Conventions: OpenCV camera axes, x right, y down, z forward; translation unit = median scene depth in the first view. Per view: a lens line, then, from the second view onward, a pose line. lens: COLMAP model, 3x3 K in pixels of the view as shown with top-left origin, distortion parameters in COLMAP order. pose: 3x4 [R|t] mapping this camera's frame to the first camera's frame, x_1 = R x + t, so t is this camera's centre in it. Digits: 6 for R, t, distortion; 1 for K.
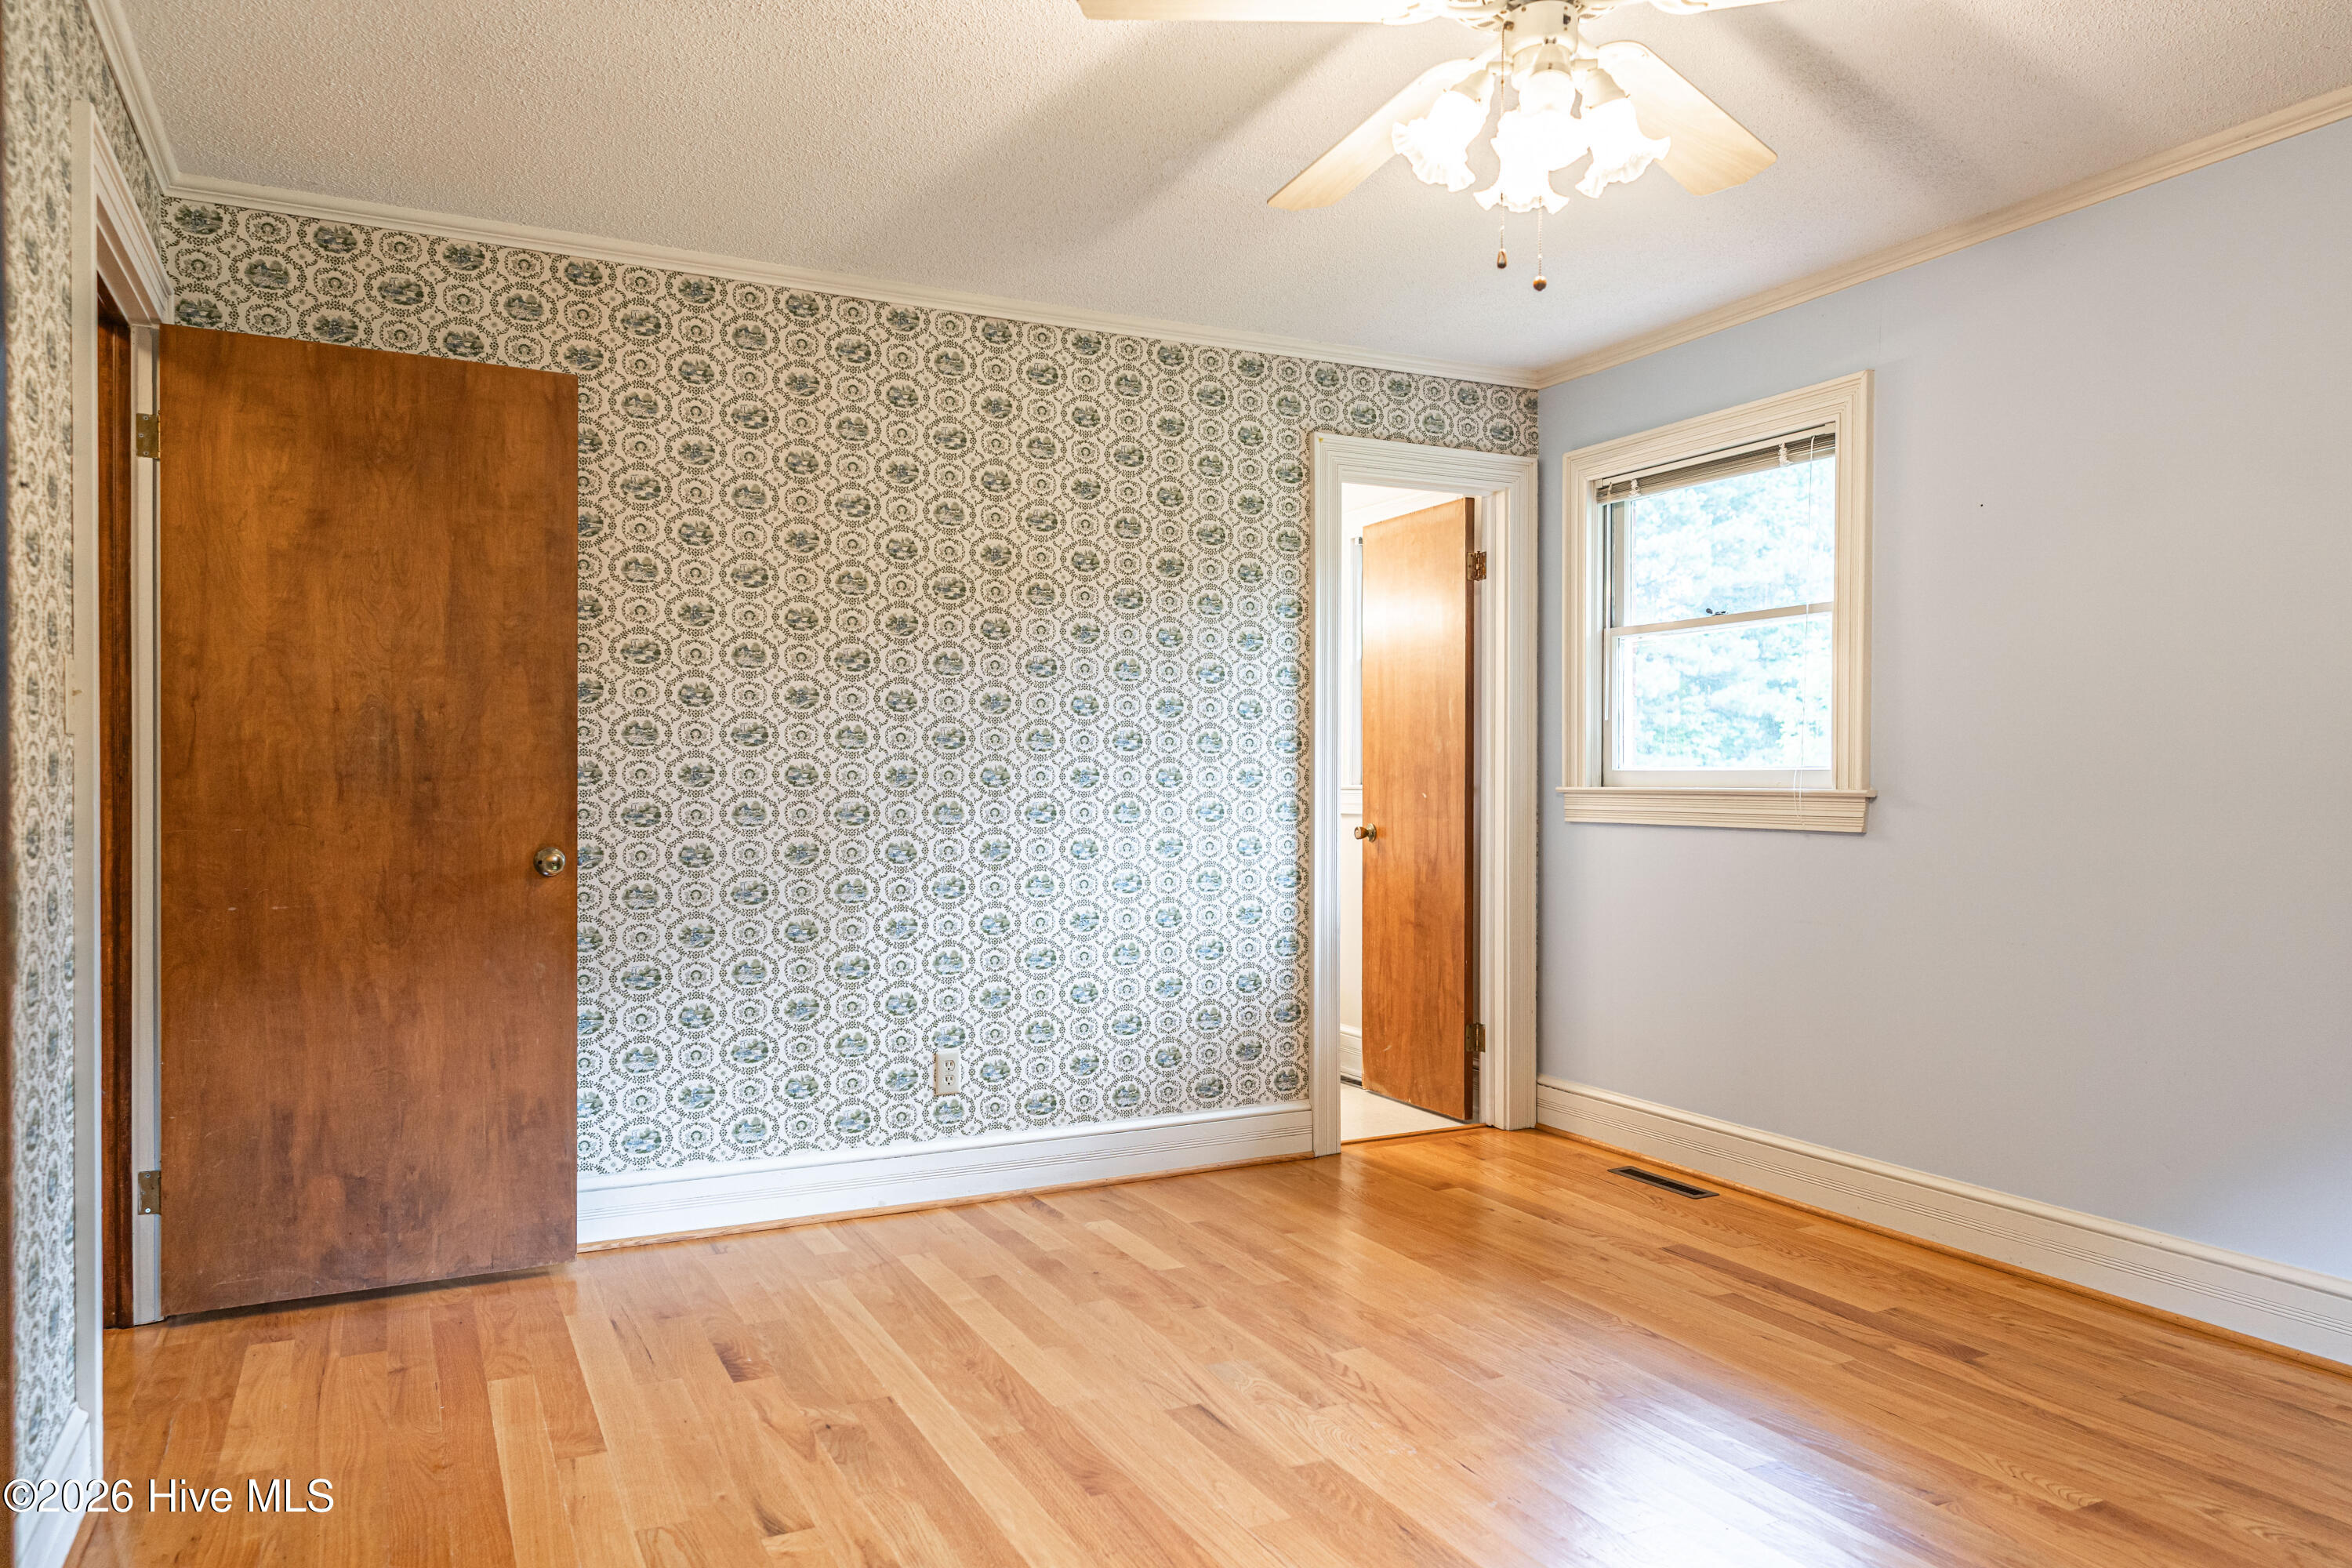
lens RADIAL K [[1565.6, 0, 1165.9], [0, 1565.6, 796.5], [0, 0, 1]] dist [-0.005945, 0.004745]
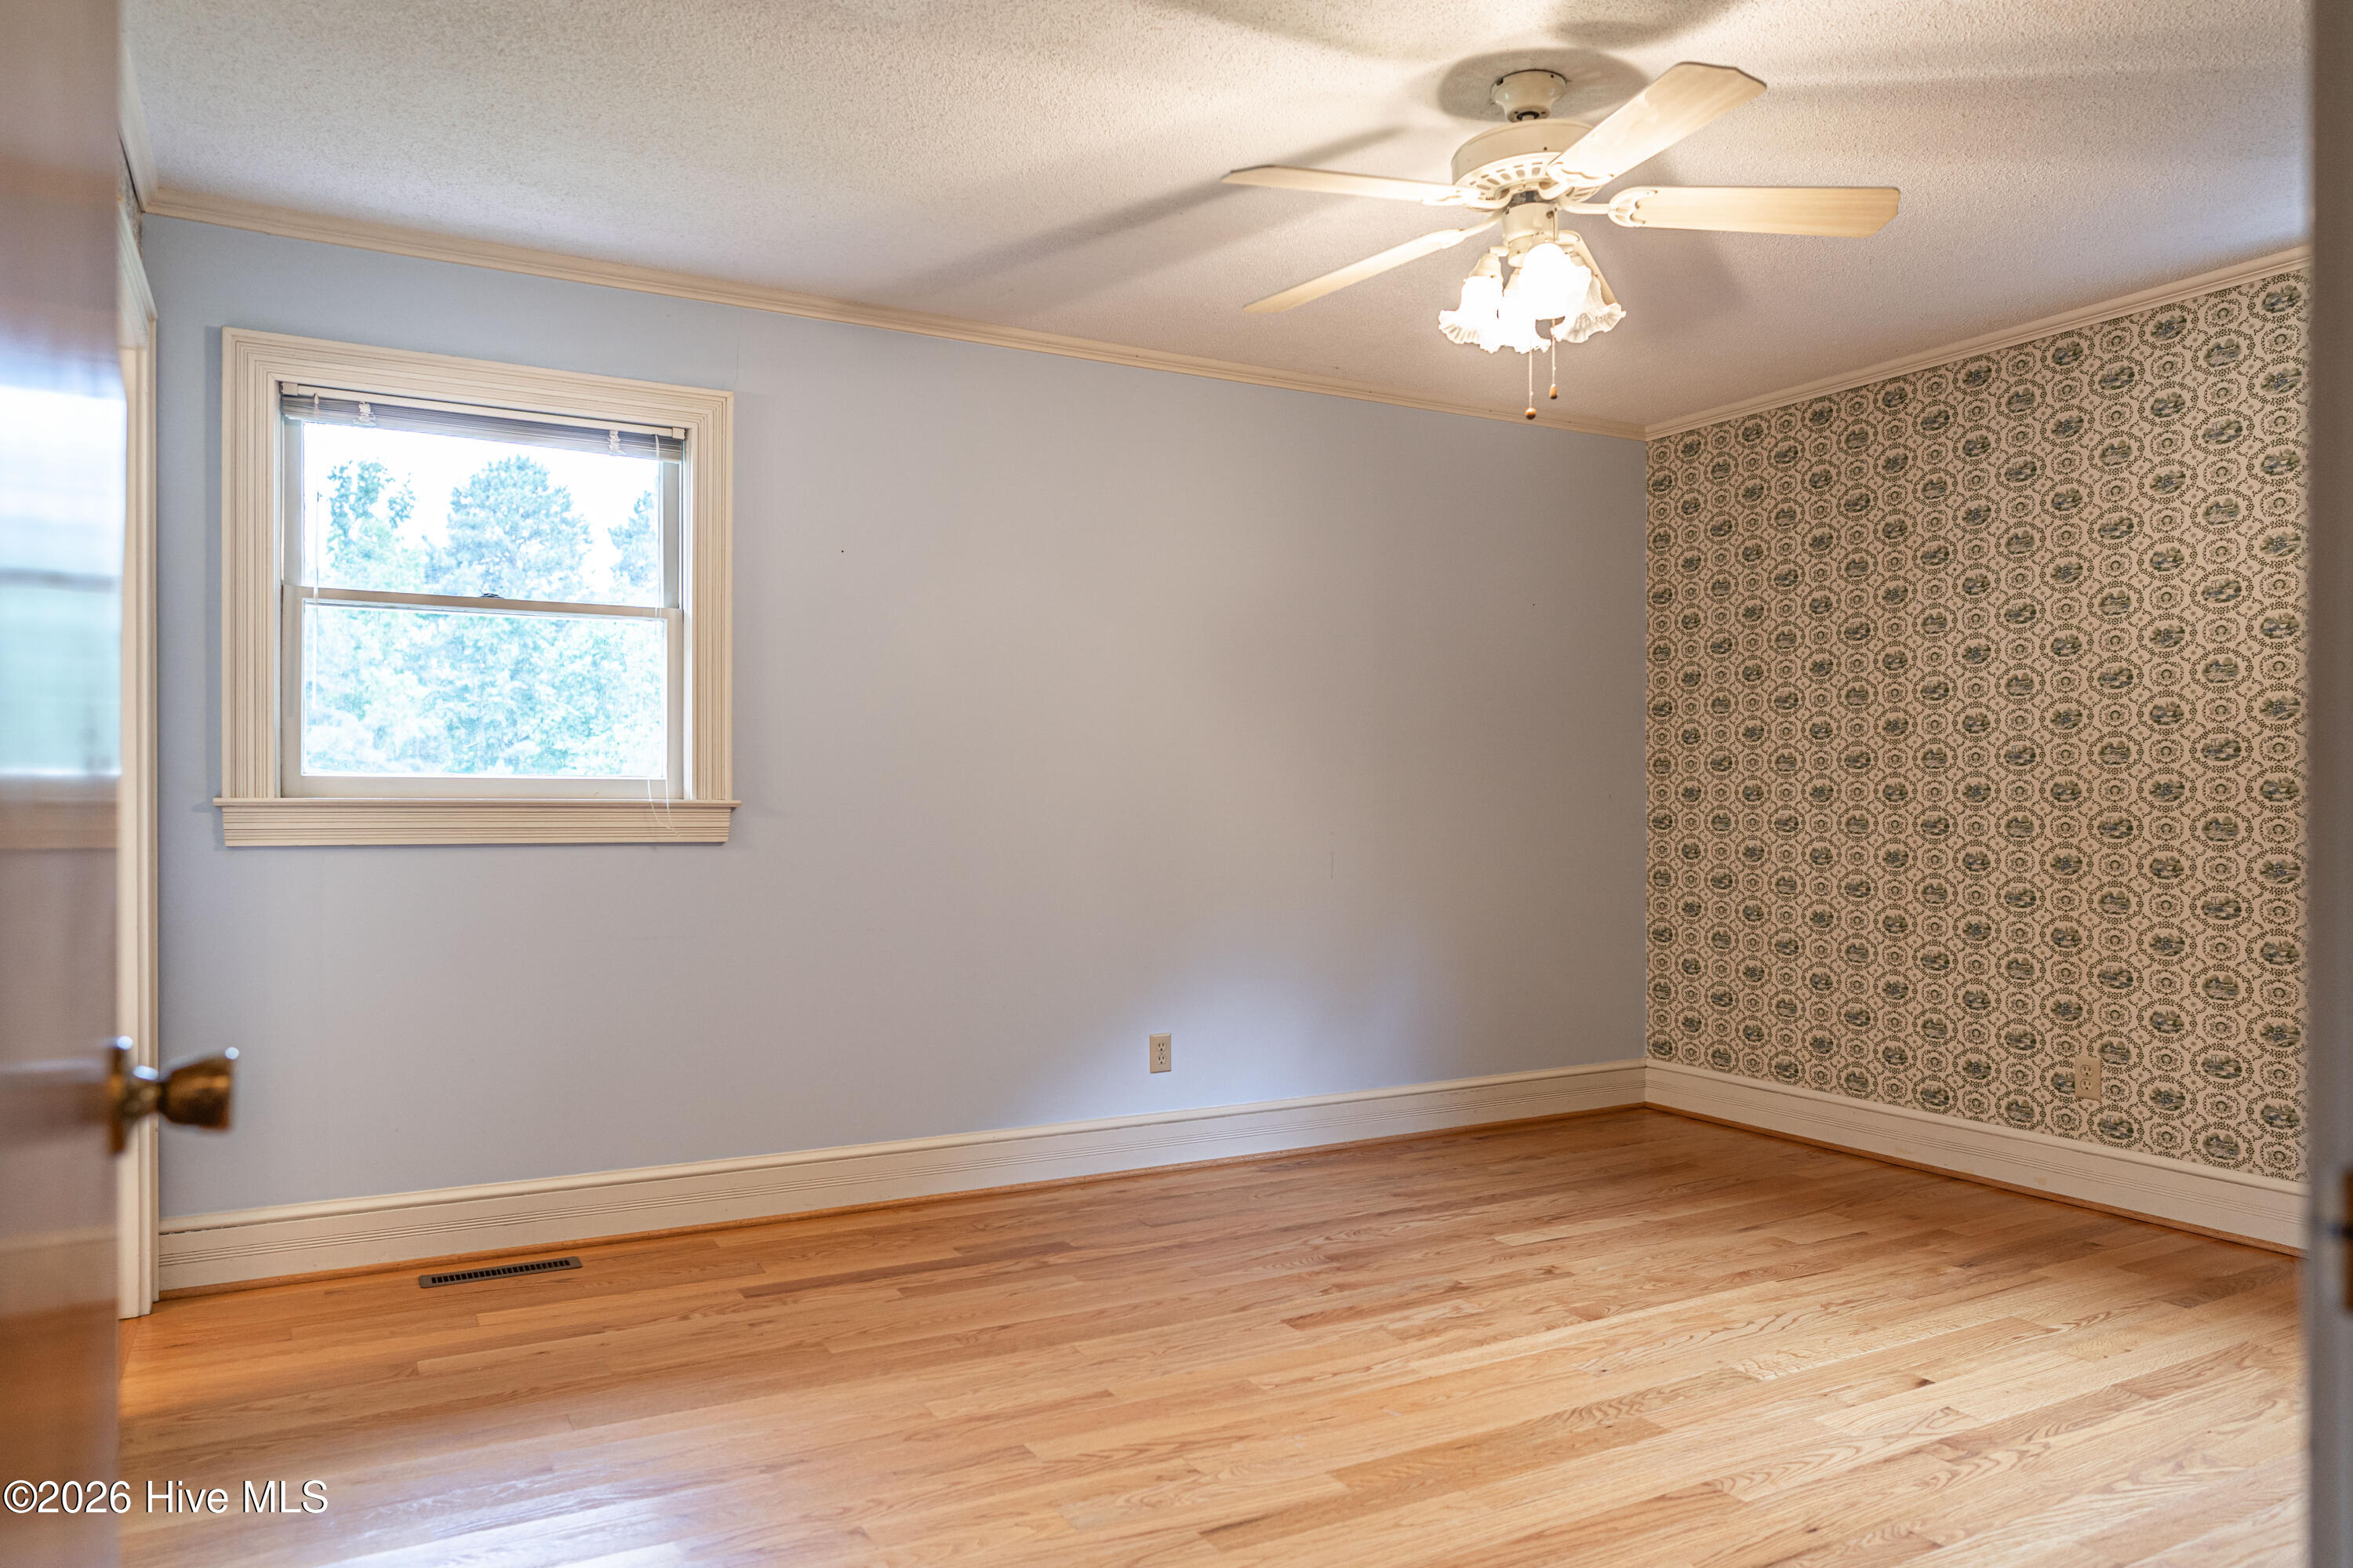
lens RADIAL K [[1566.3, 0, 1166.4], [0, 1566.3, 796.5], [0, 0, 1]] dist [-0.005945, 0.004745]
pose [[-0.044482, -0.001724, 0.999009, -0.682877], [0.005701, 0.999982, 0.001980, -0.007911], [-0.998994, 0.005783, -0.044472, 0.878316]]
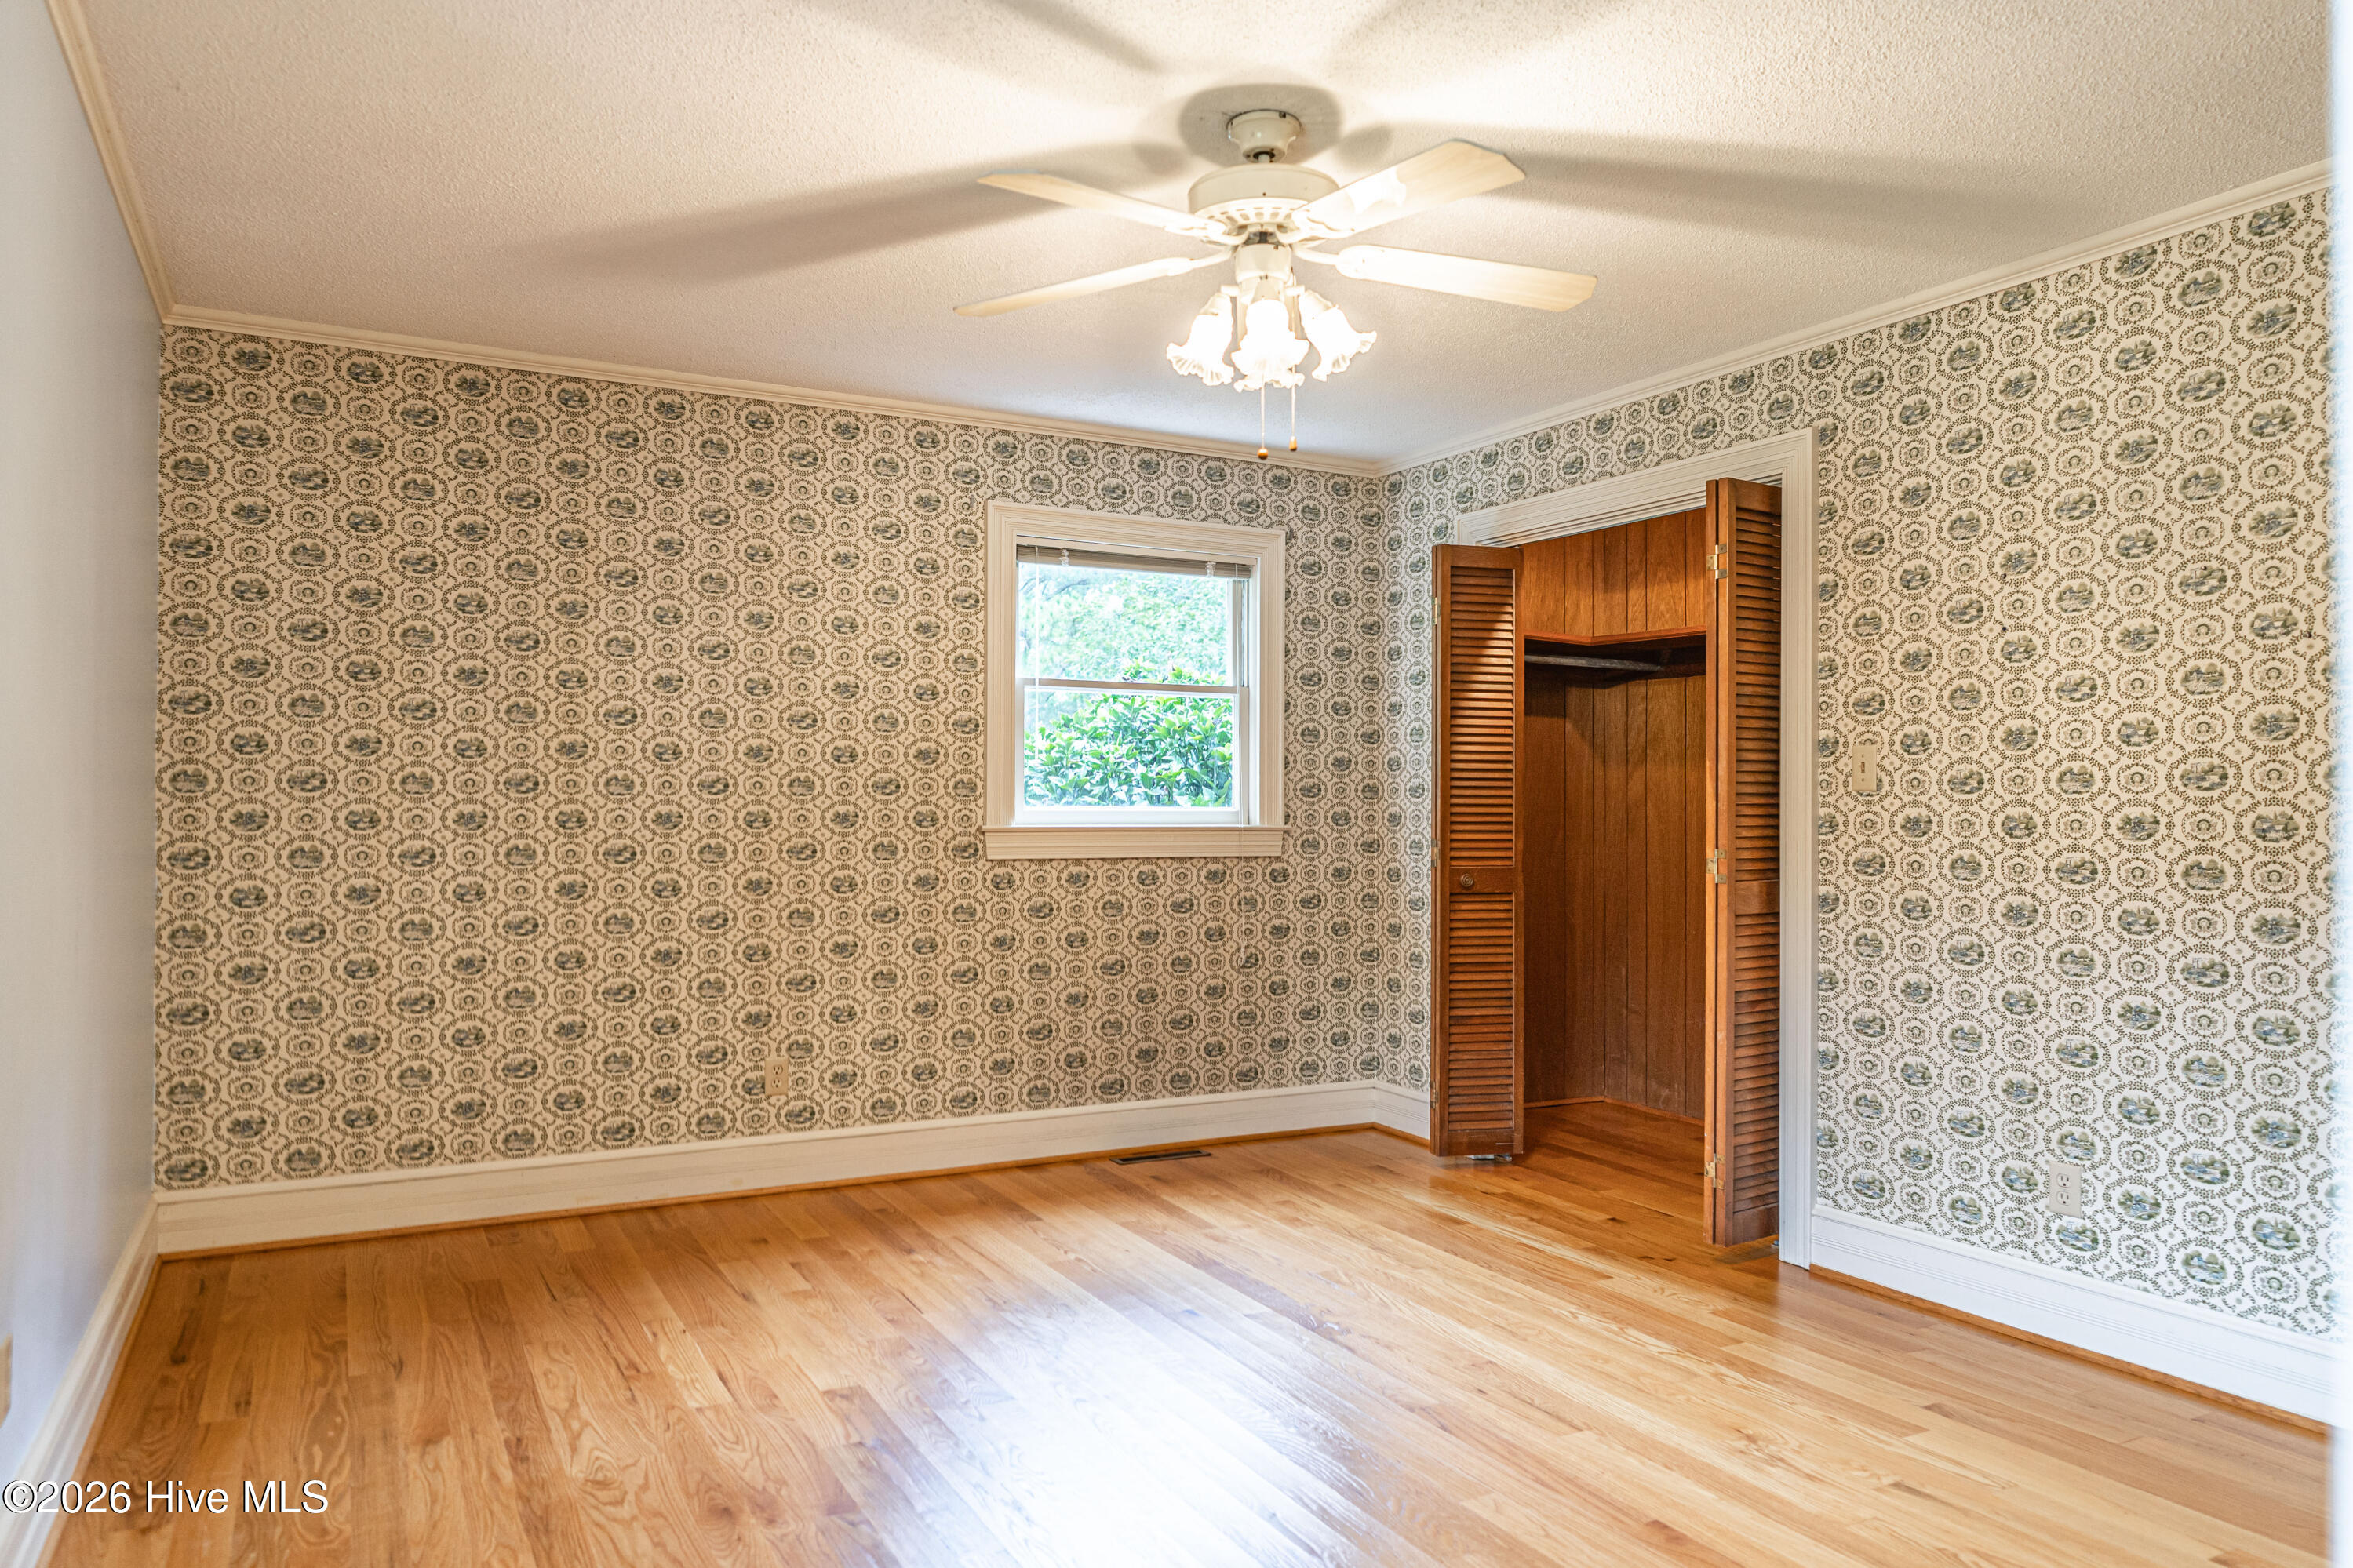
lens RADIAL K [[1551.3, 0, 1165.0], [0, 1551.3, 801.1], [0, 0, 1]] dist [-0.004273, 0.001222]
pose [[-0.999657, -0.007149, -0.025182, 0.225850], [-0.007150, 0.999974, -0.000082, -0.024014], [0.025182, 0.000098, -0.999683, 1.478866]]
